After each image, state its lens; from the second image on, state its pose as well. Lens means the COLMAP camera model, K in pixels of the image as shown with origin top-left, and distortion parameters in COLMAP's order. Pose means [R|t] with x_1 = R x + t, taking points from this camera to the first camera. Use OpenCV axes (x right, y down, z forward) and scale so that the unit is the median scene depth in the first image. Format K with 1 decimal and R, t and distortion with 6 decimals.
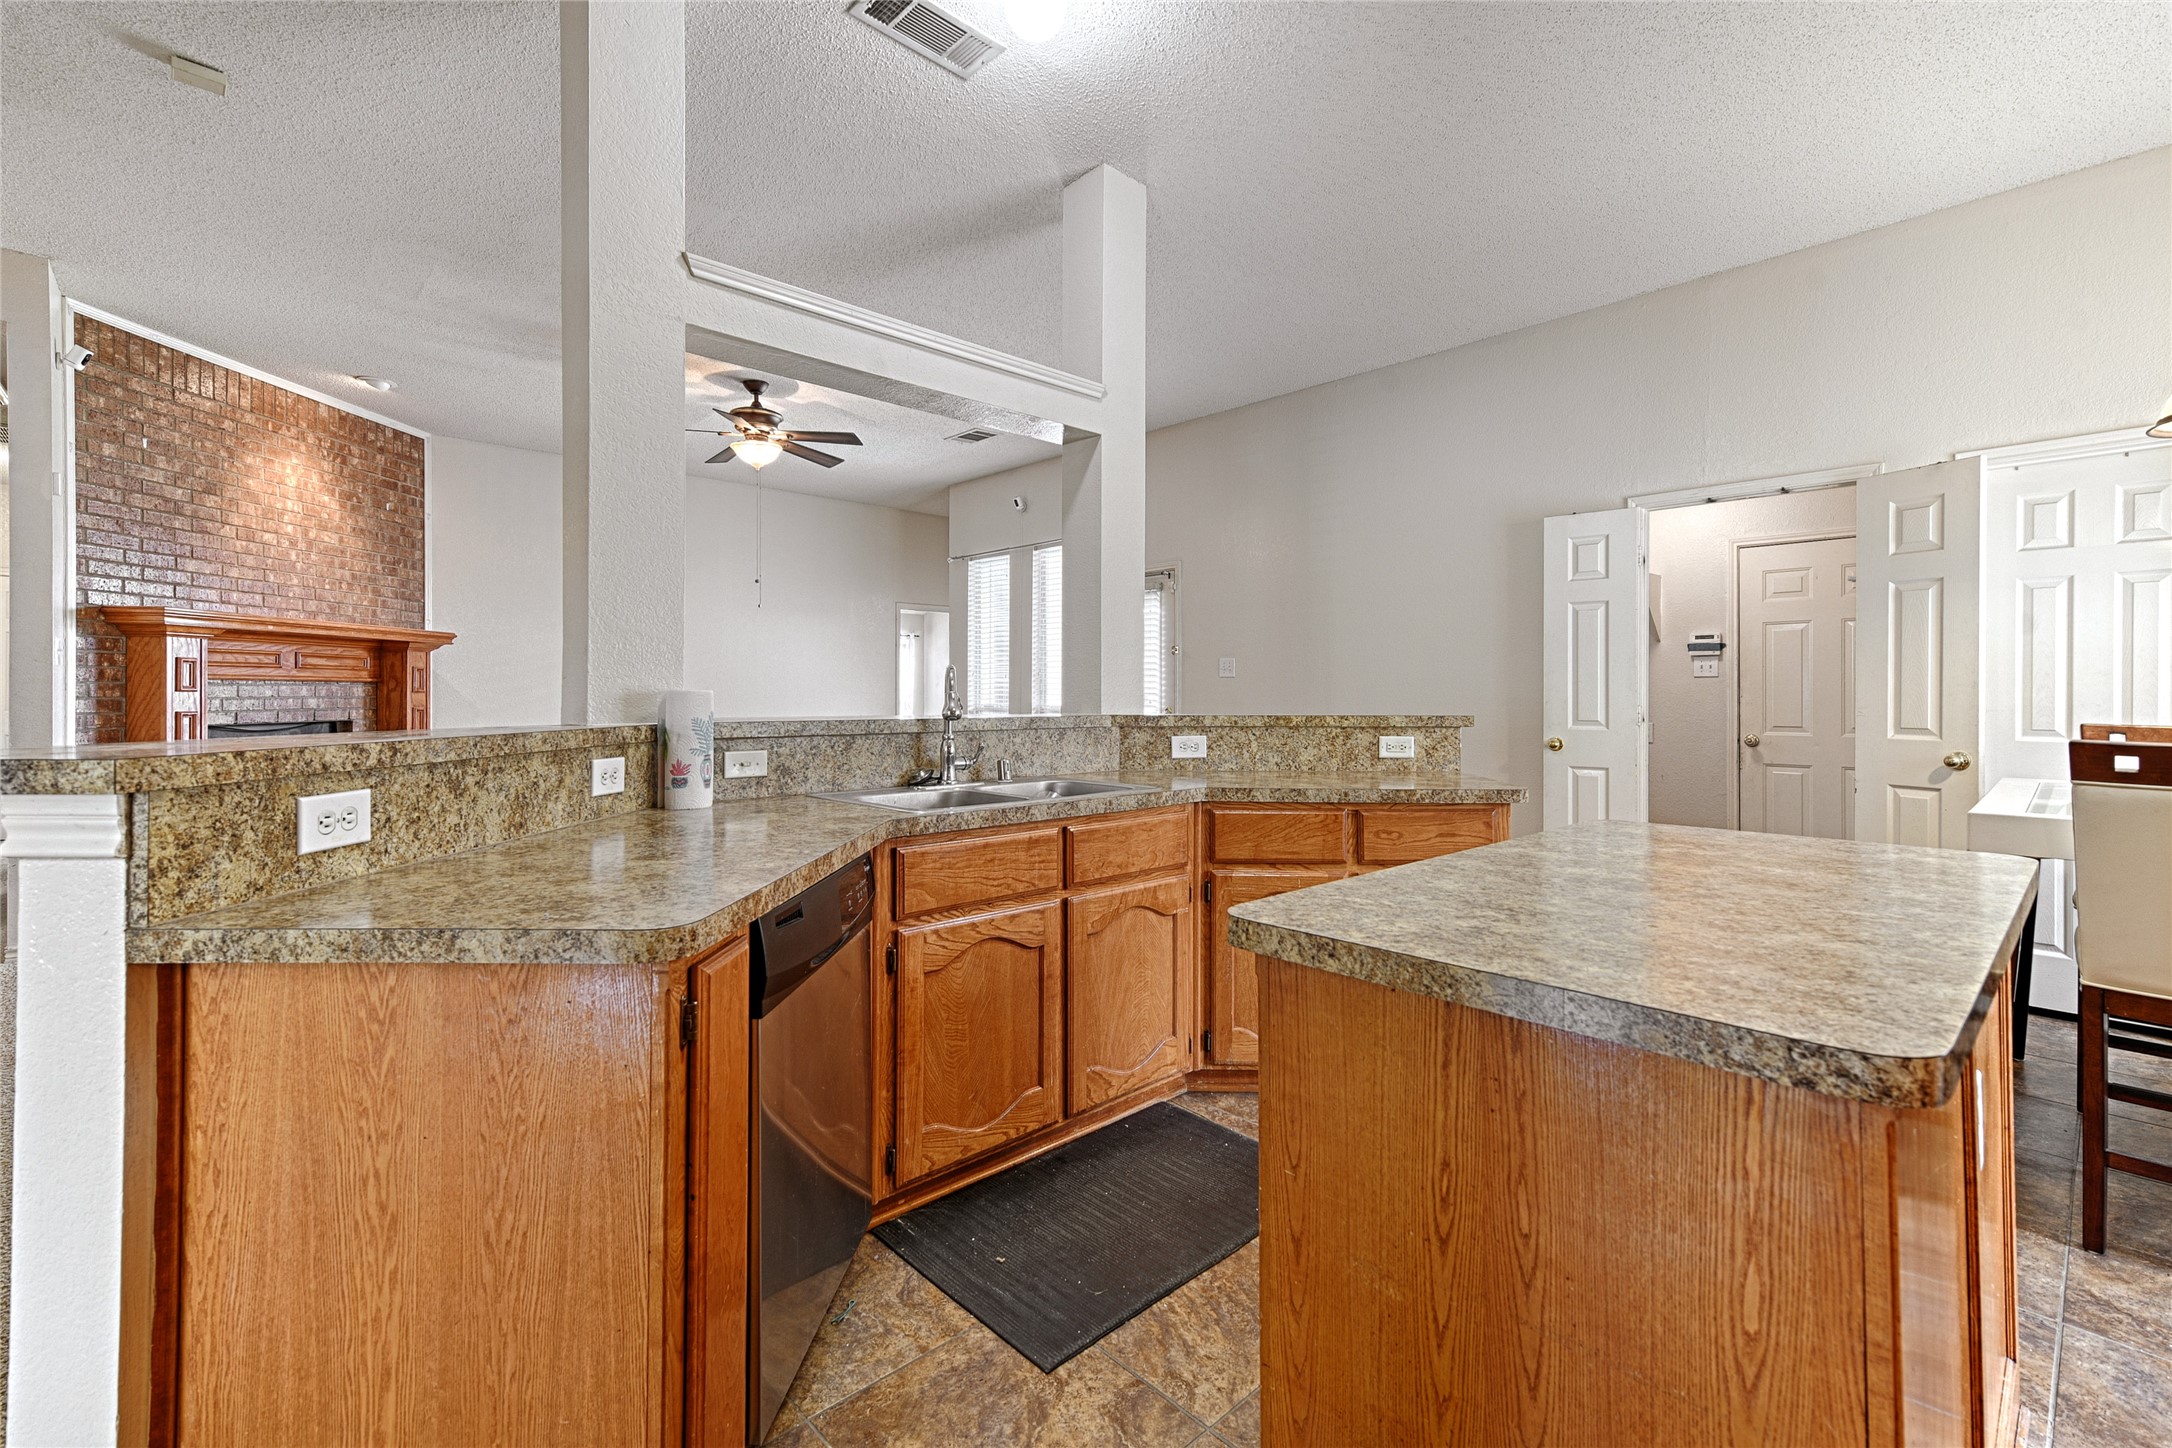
lens RADIAL K [[953.0, 0, 1097.4], [0, 953.0, 692.9], [0, 0, 1]] dist [0.015220, 0.000260]
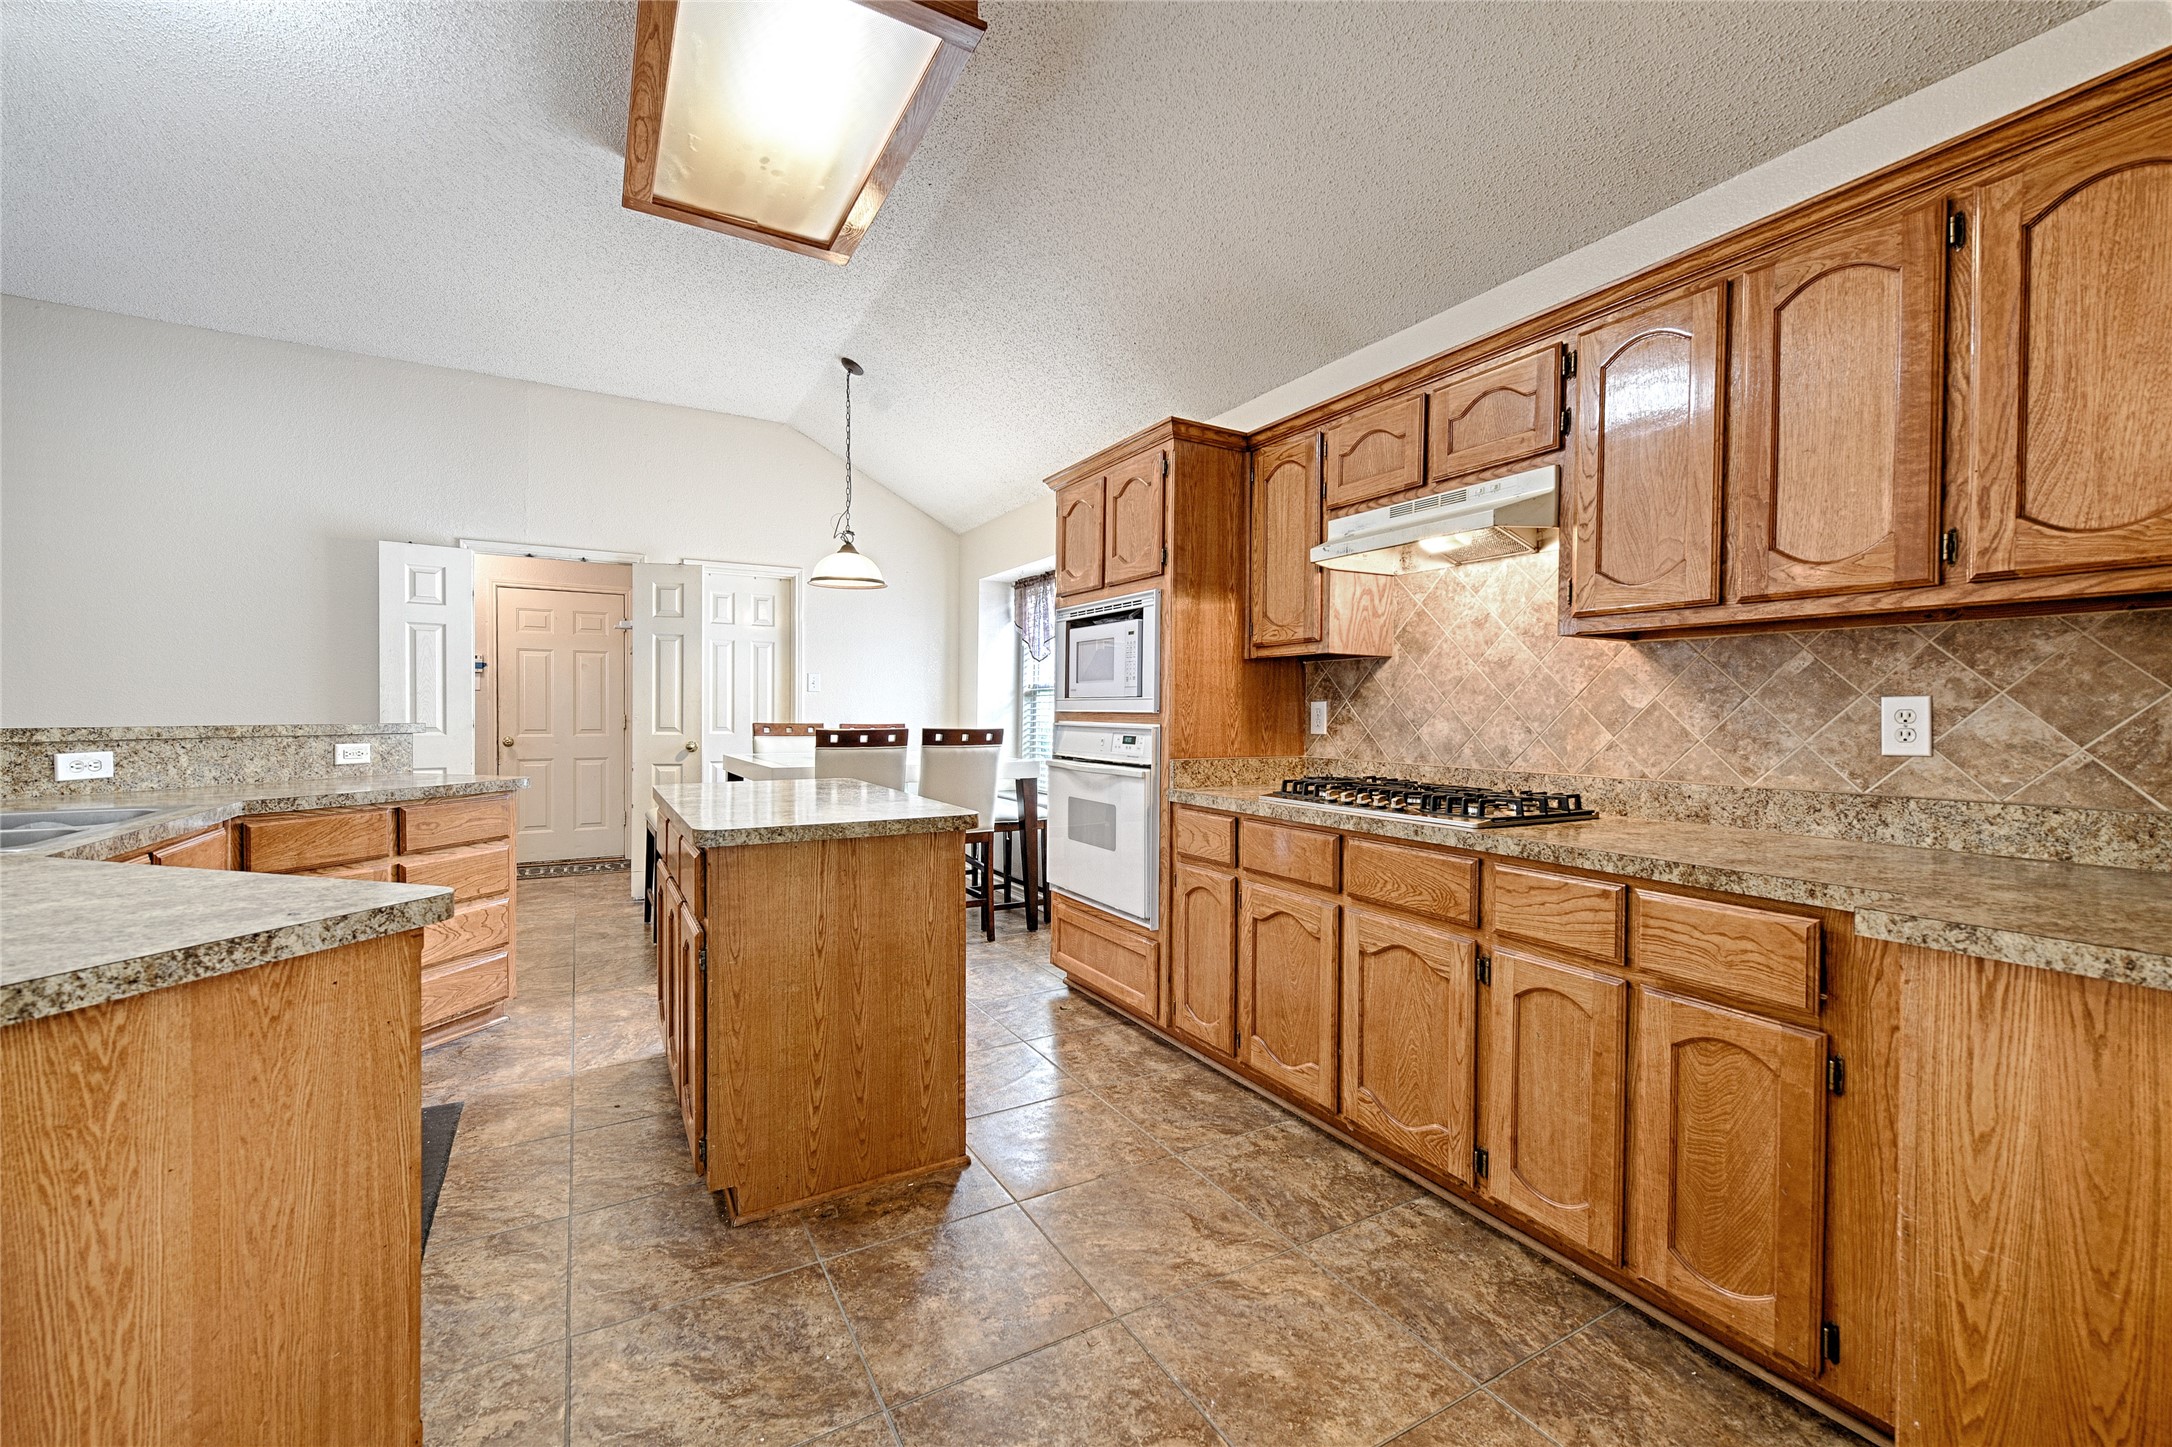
lens RADIAL K [[906.7, 0, 1087.3], [0, 906.7, 728.4], [0, 0, 1]] dist [0.012508, -0.002331]
pose [[0.233380, -0.019097, 0.972198, -0.480724], [-0.008817, 0.999724, 0.021755, -0.000702], [-0.972346, -0.013649, 0.233148, -0.030084]]
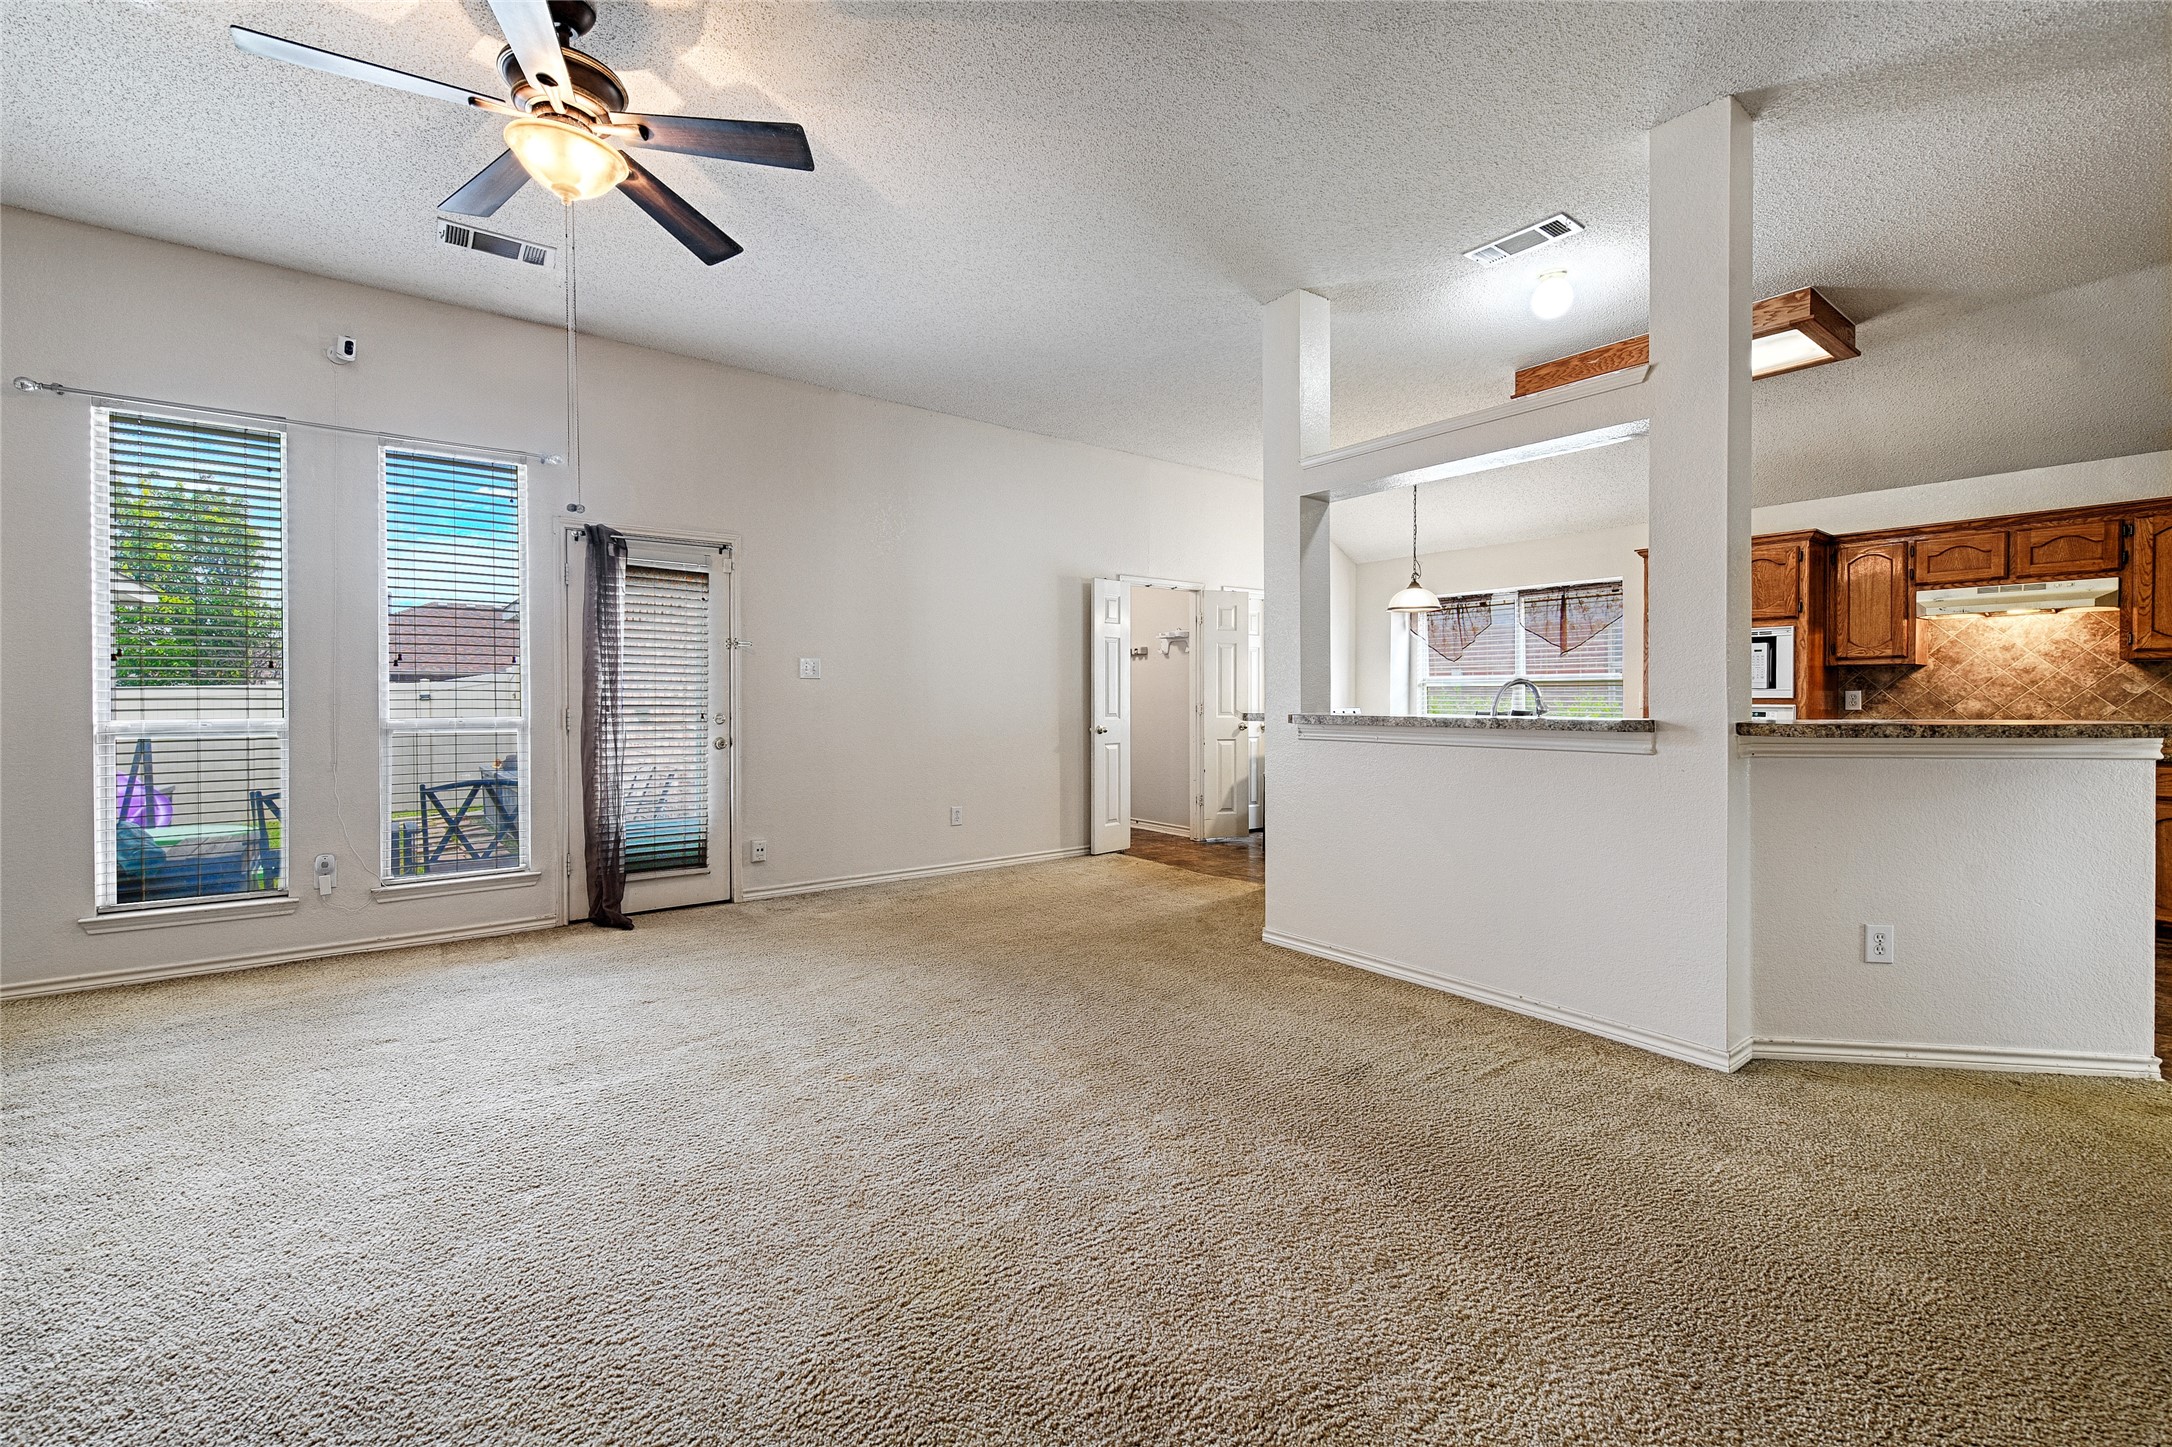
lens RADIAL K [[906.7, 0, 1075.0], [0, 906.7, 705.4], [0, 0, 1]] dist [0.012508, -0.002331]
pose [[0.087183, -0.011668, 0.996124, -1.262680], [-0.000530, 0.999931, 0.011759, -0.002341], [-0.996192, -0.001553, 0.087171, 1.225917]]
